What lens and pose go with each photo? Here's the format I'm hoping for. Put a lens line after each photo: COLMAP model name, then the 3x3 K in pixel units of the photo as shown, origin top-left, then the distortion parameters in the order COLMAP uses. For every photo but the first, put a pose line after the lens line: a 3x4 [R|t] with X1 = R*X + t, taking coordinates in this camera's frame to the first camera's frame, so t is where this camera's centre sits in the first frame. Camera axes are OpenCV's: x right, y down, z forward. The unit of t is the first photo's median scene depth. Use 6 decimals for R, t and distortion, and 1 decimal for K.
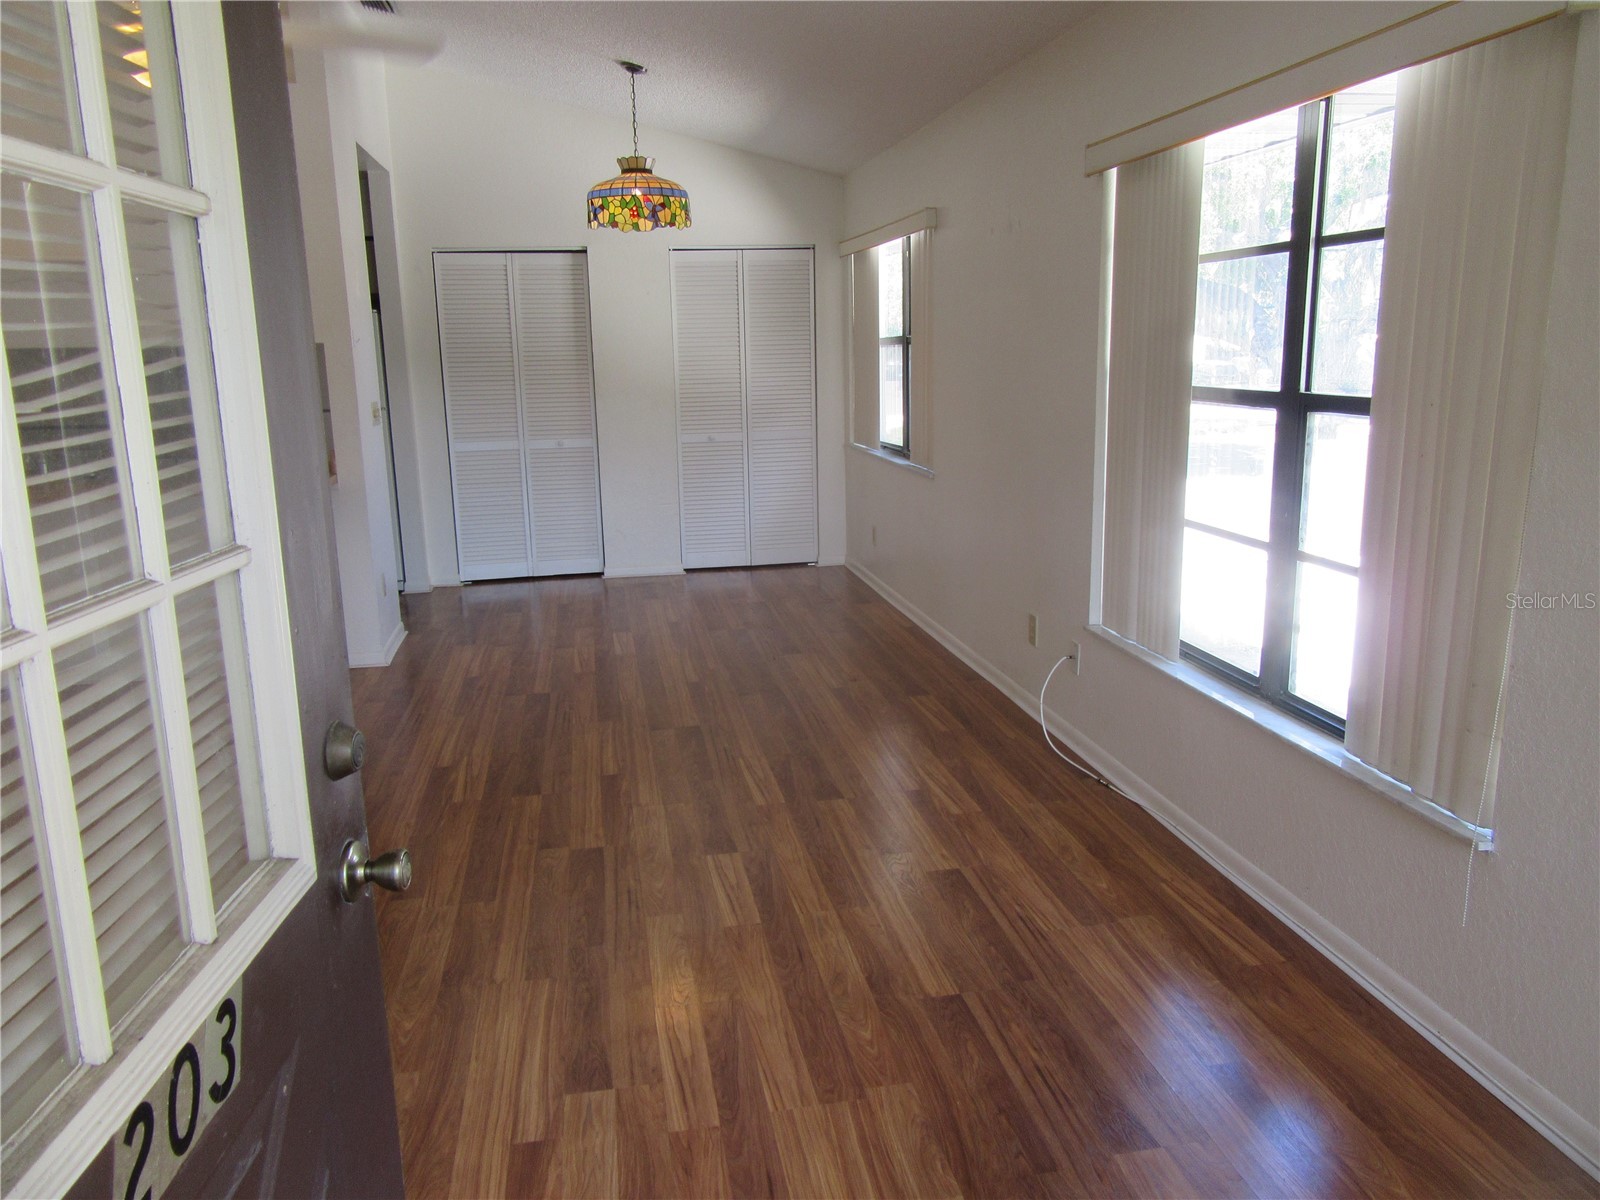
lens RADIAL K [[1188.1, 0, 796.1], [0, 1188.1, 603.7], [0, 0, 1]] dist [0.001009, 0.002783]
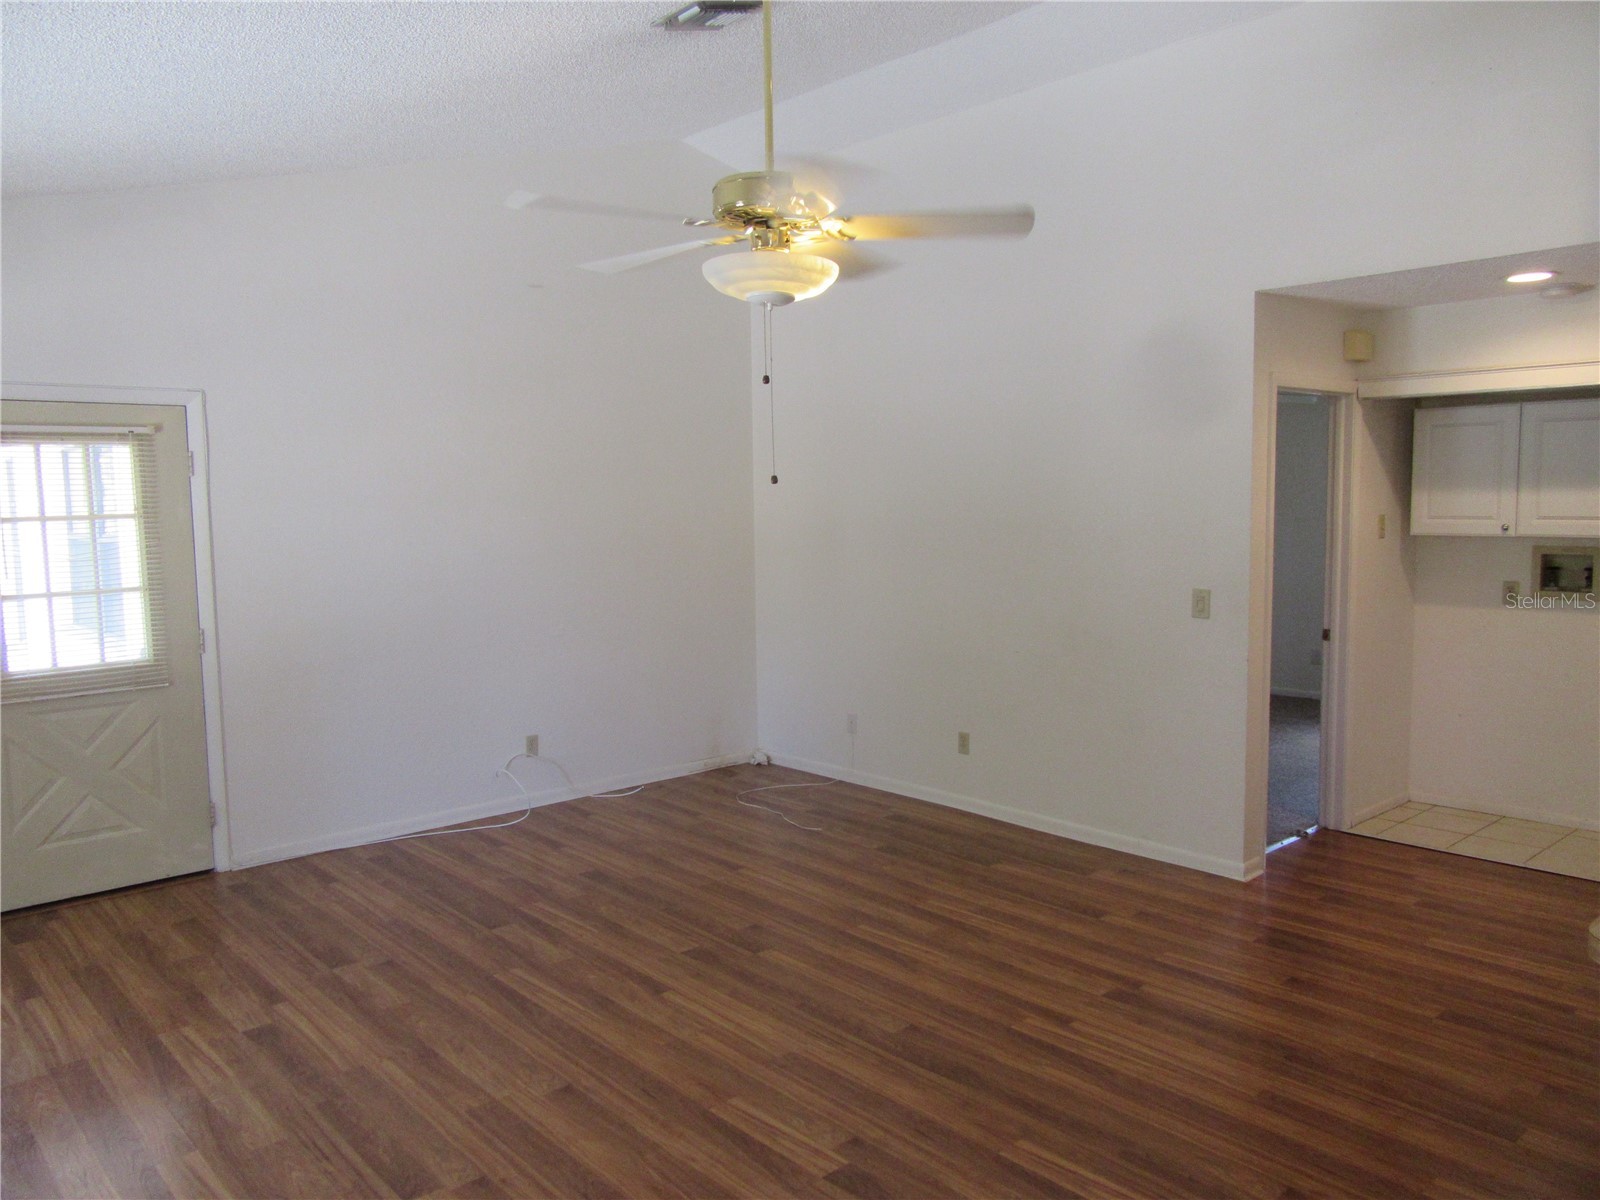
lens RADIAL K [[1188.3, 0, 808.4], [0, 1188.3, 594.5], [0, 0, 1]] dist [0.002470, 0.003936]
pose [[-0.845849, 0.079879, -0.527408, -0.003432], [-0.080505, 0.958283, 0.274251, -0.378565], [0.527313, 0.274434, -0.804131, 1.494411]]
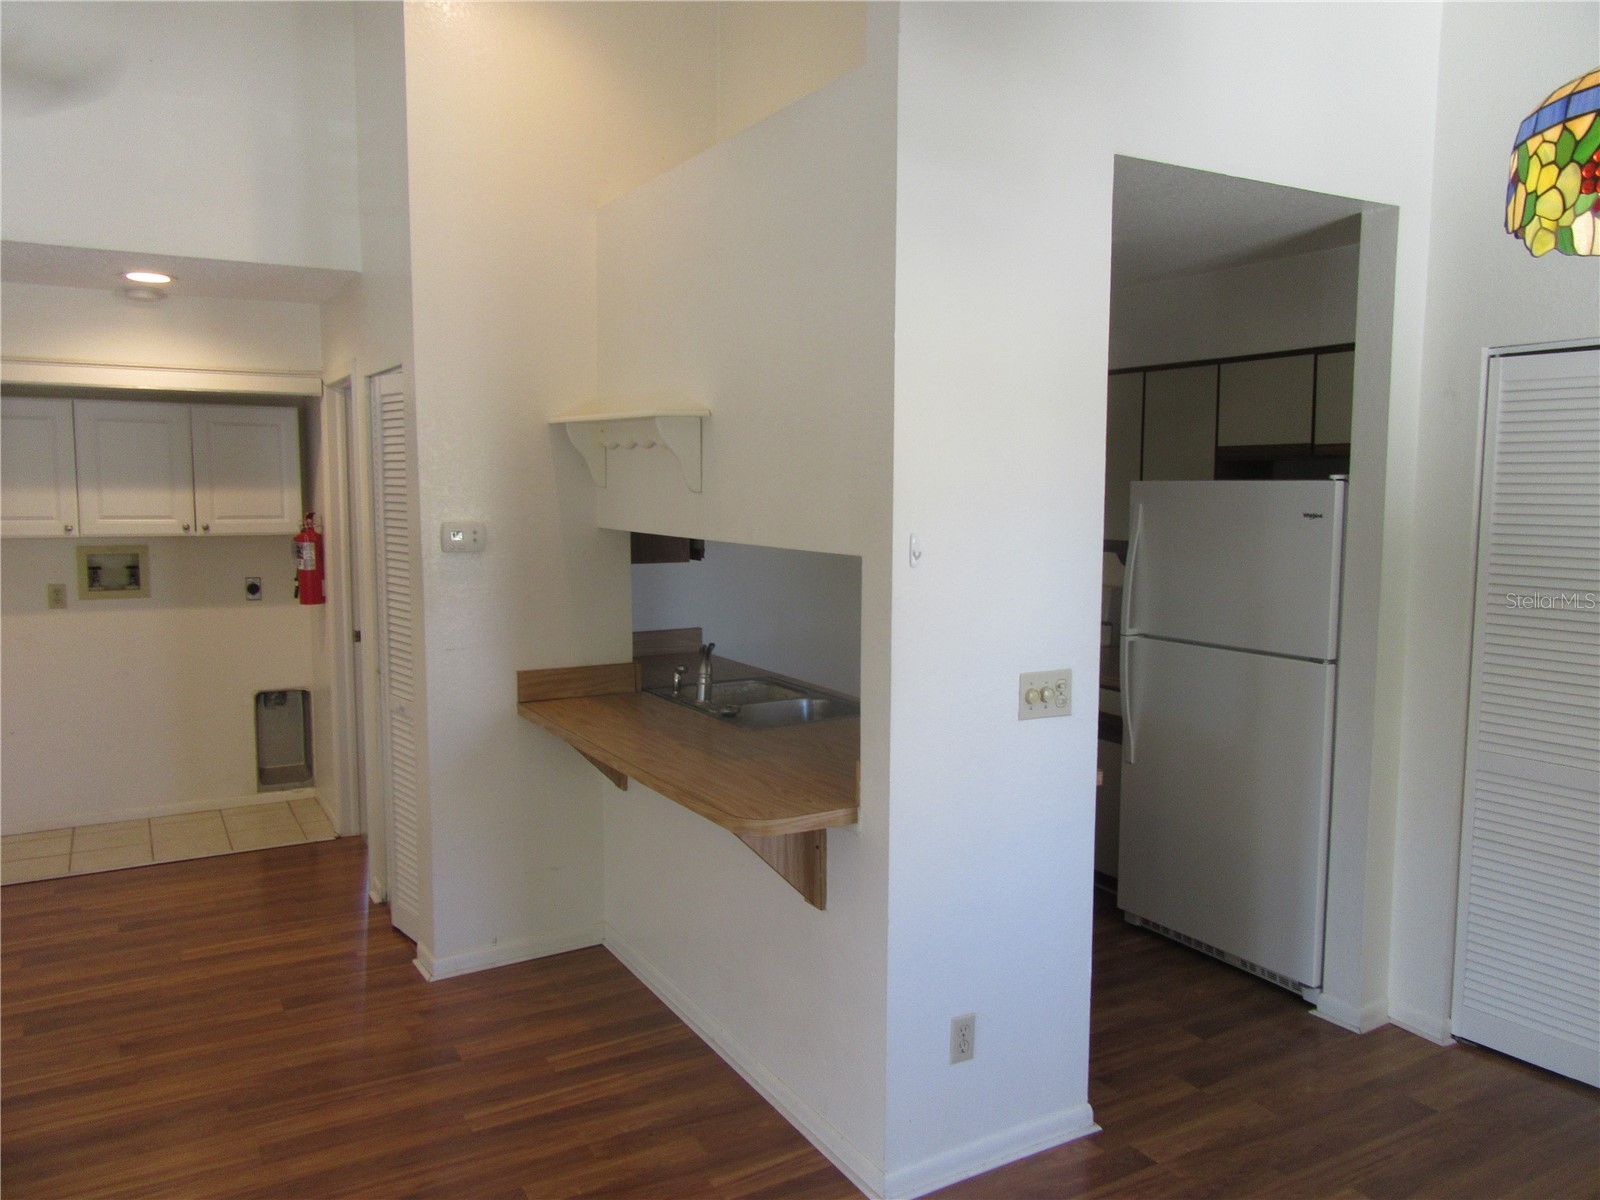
lens RADIAL K [[1188.1, 0, 796.1], [0, 1188.1, 603.7], [0, 0, 1]] dist [0.001009, 0.002783]
pose [[0.338351, 0.120615, -0.933258, 0.098951], [-0.213457, 0.975737, 0.048717, -0.294591], [0.916490, 0.182727, 0.355888, 1.074393]]
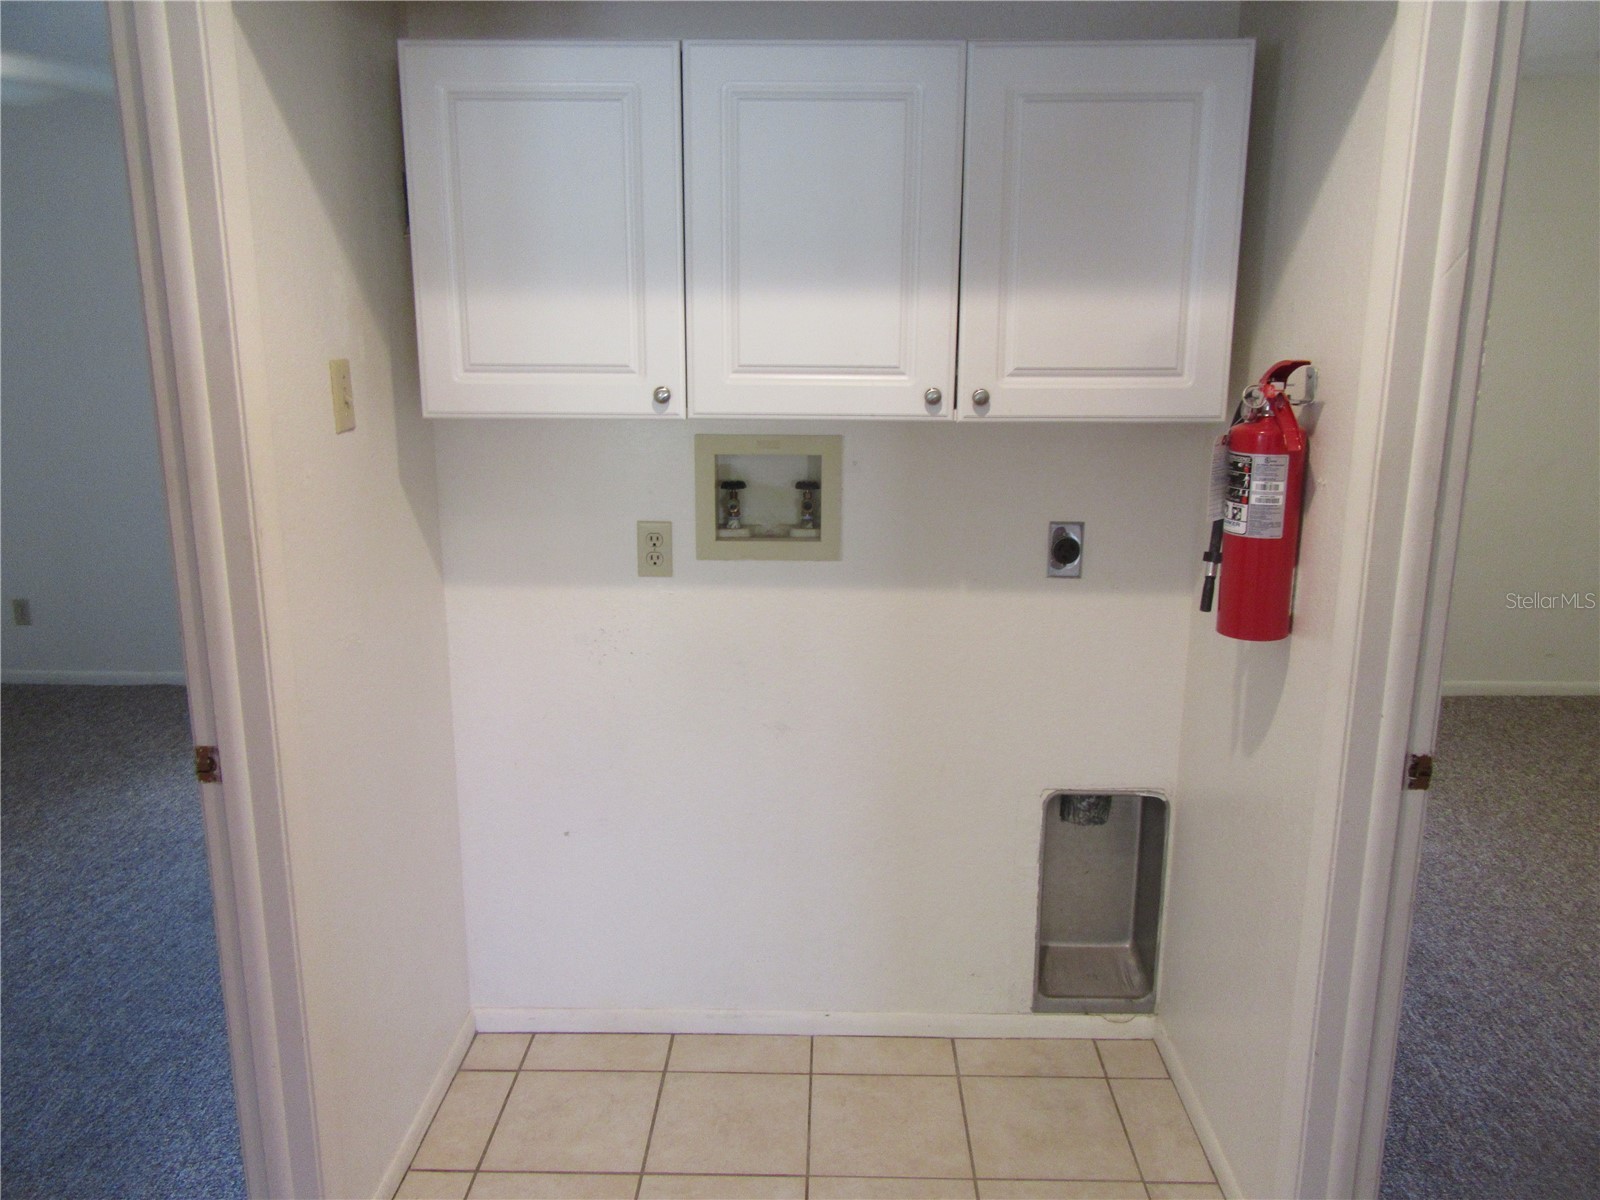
lens RADIAL K [[1188.1, 0, 796.1], [0, 1188.1, 603.7], [0, 0, 1]] dist [0.001009, 0.002783]
pose [[-0.205725, 0.247357, -0.946832, -0.929605], [-0.205329, 0.935081, 0.288900, -0.214789], [0.956827, 0.253847, -0.141580, 0.937806]]
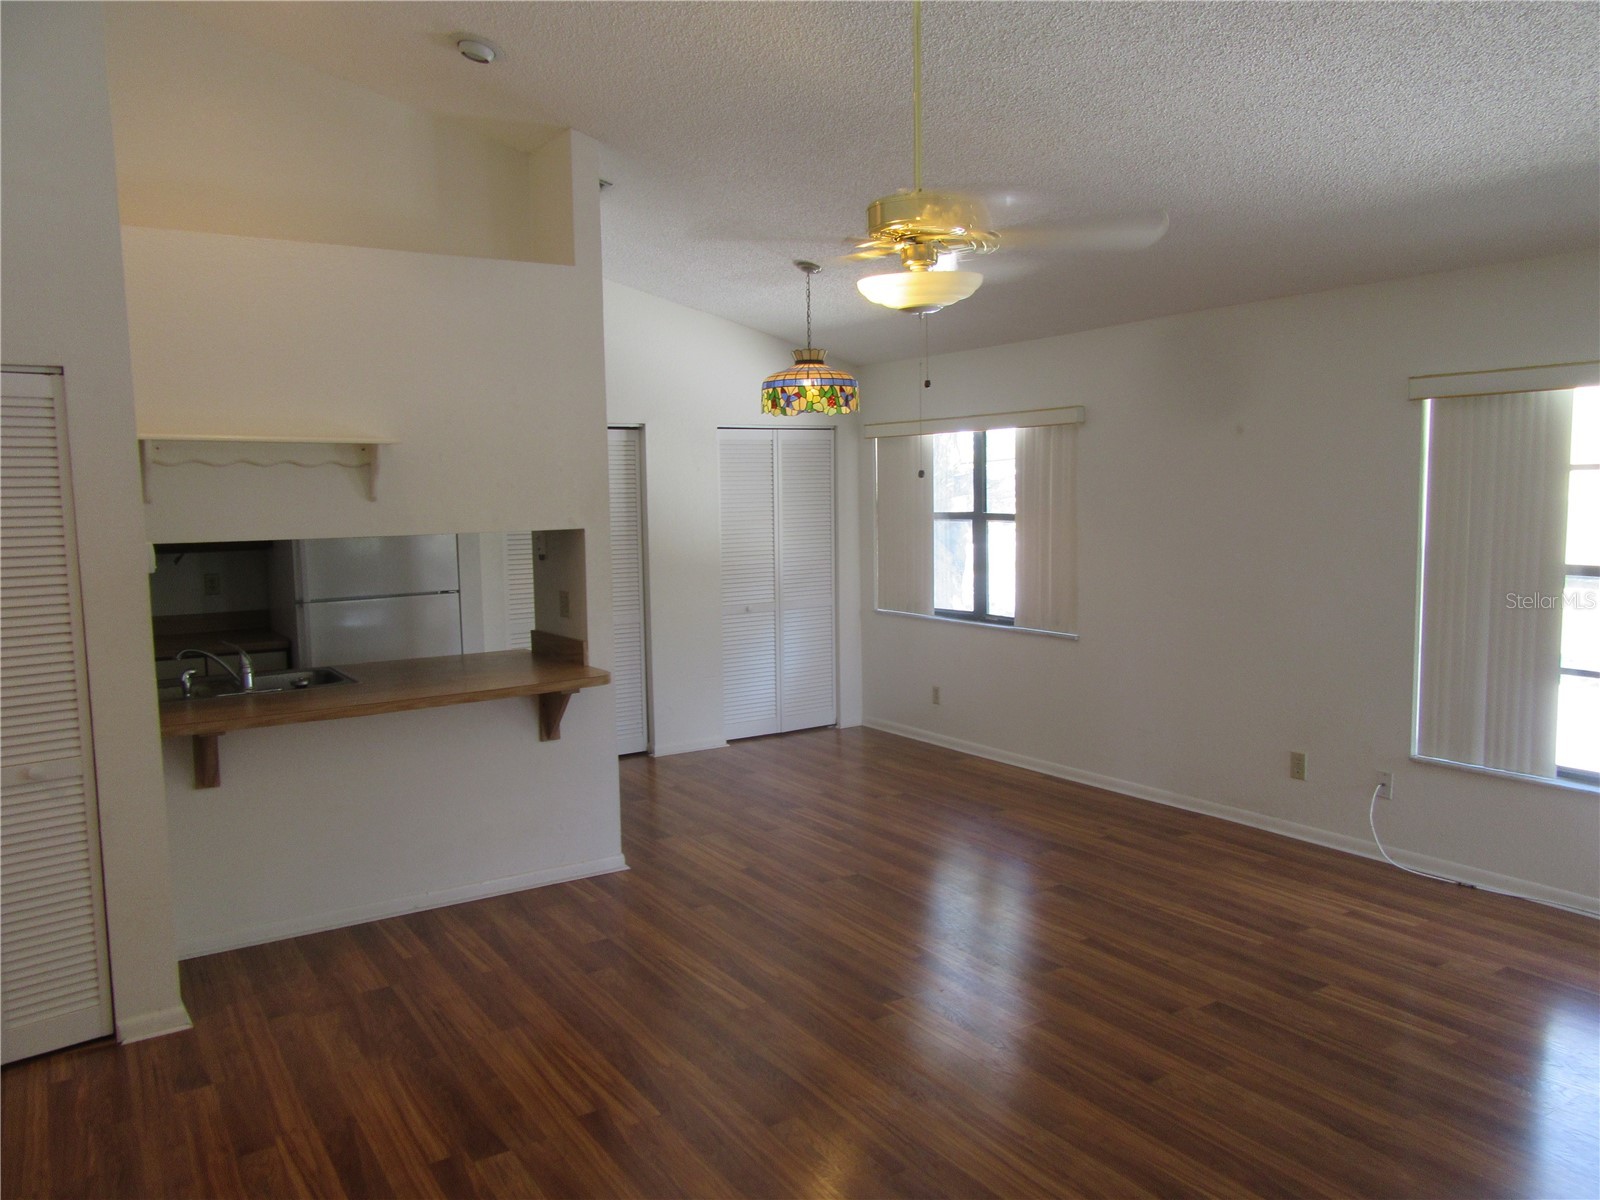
lens RADIAL K [[1194.4, 0, 807.2], [0, 1194.4, 599.6], [0, 0, 1]] dist [-0.002902, 0.002961]
pose [[0.919793, -0.033357, 0.390984, -0.816950], [0.082843, 0.990430, -0.110390, -0.059245], [-0.383560, 0.133926, 0.913754, 0.097171]]
